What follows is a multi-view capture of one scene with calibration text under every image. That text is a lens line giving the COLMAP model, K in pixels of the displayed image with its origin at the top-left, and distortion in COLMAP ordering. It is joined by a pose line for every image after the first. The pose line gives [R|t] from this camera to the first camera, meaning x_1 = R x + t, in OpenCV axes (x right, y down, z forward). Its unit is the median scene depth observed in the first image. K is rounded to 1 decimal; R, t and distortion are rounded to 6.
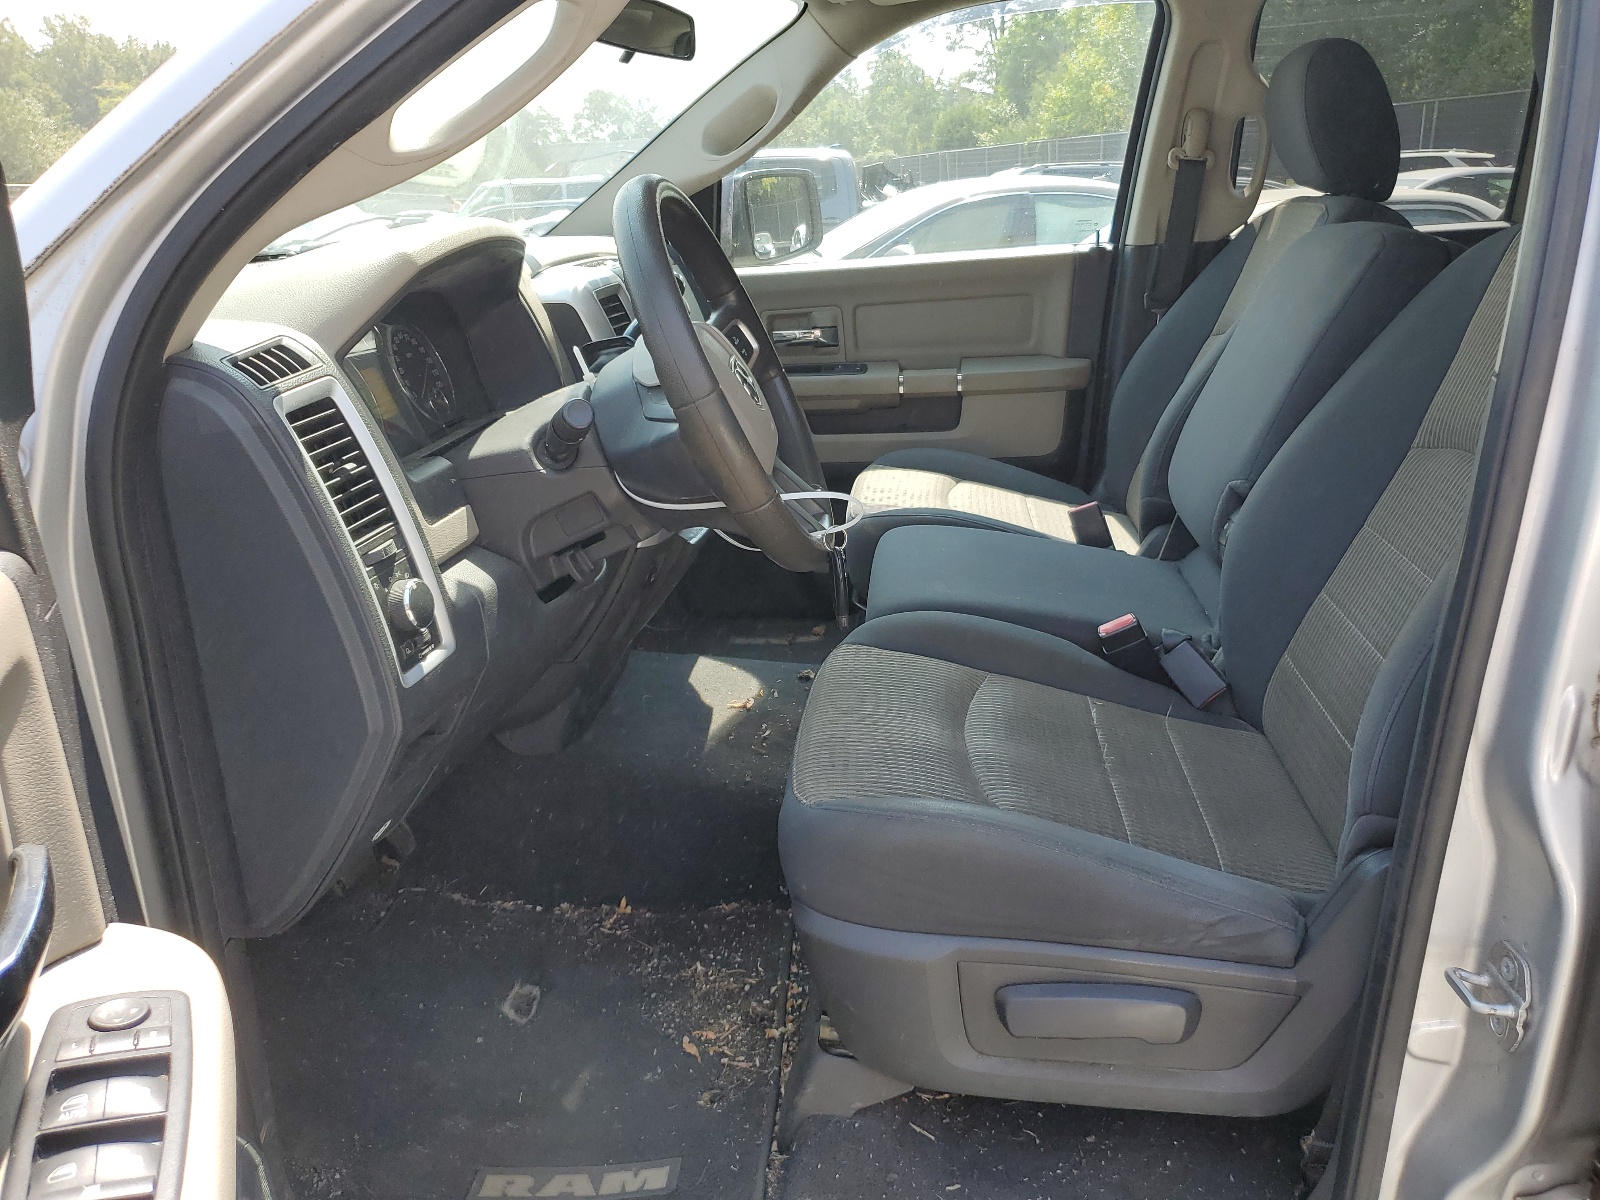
lens RADIAL K [[1307.8, 0, 811.9], [0, 1307.8, 632.3], [0, 0, 1]] dist [0.082202, 0.004977]
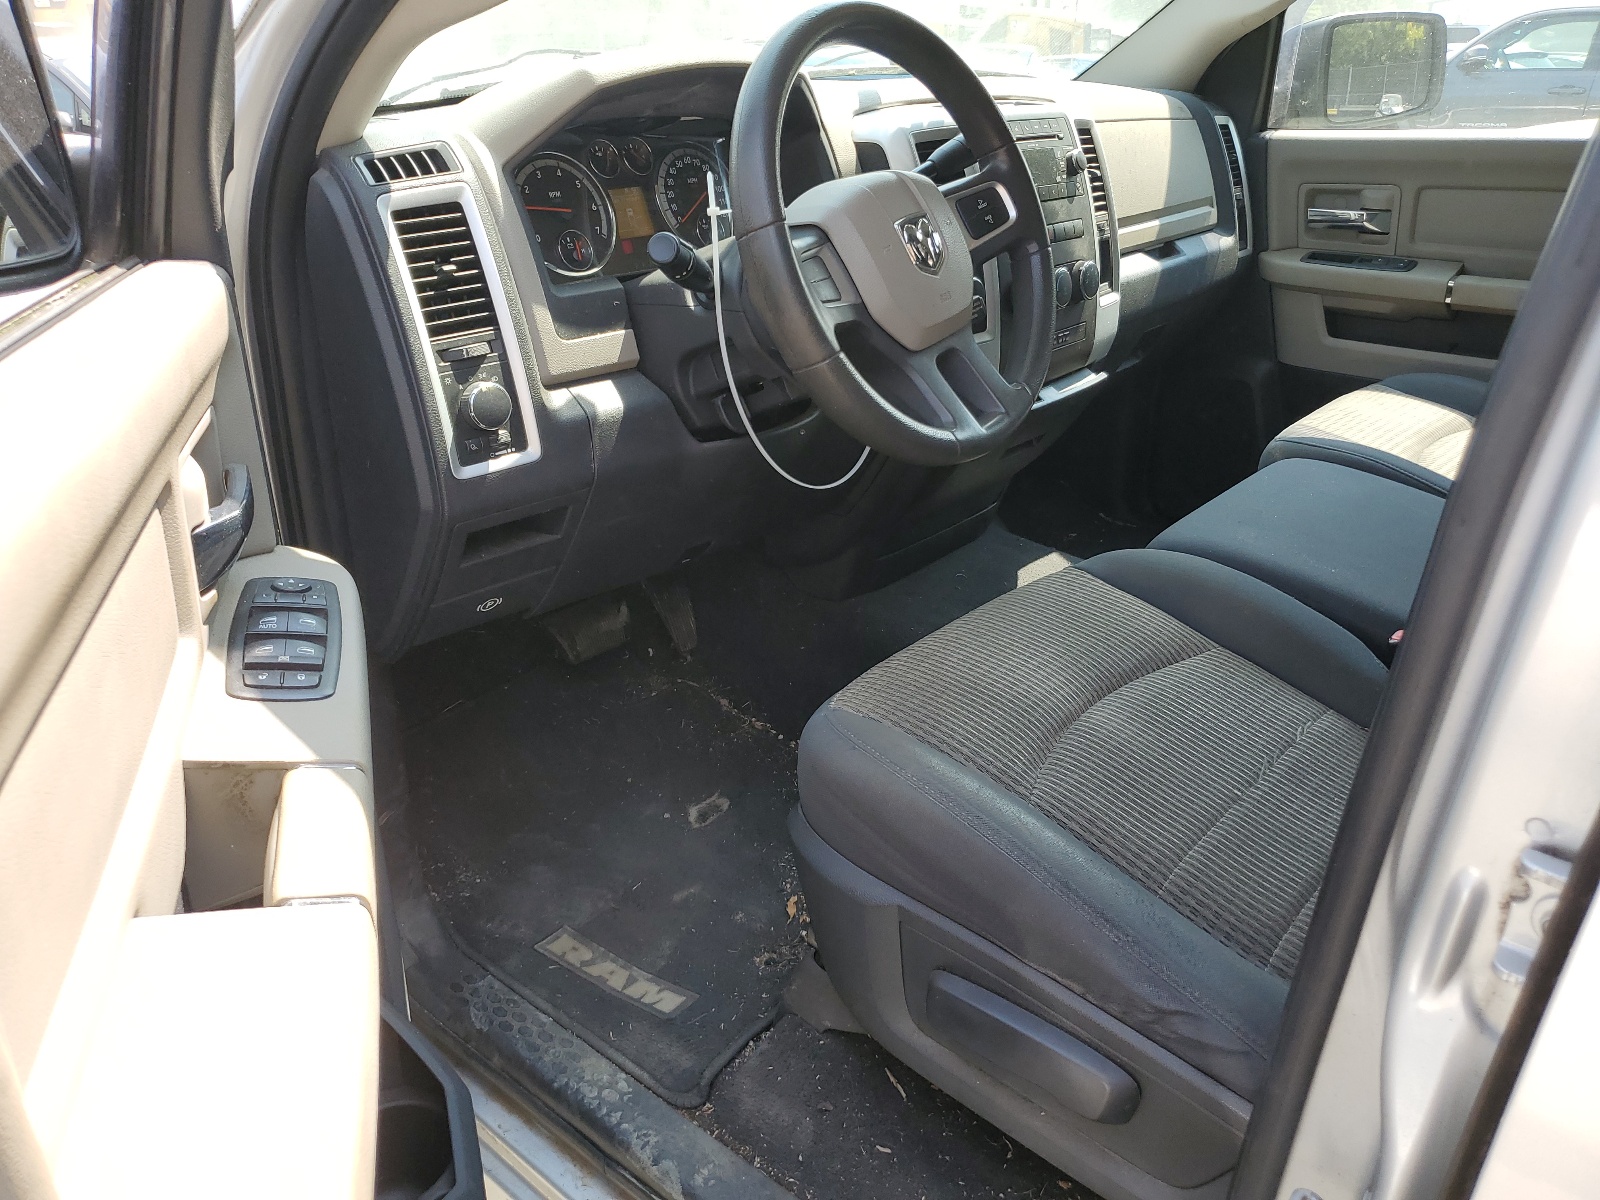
lens RADIAL K [[1295.9, 0, 800.0], [0, 1295.9, 600.0], [0, 0, 1]] dist [0.079889, 0.000755]
pose [[0.813537, 0.277109, -0.511242, 0.402993], [-0.232051, 0.960827, 0.151537, -0.072622], [0.533207, -0.004647, 0.845972, 0.186128]]
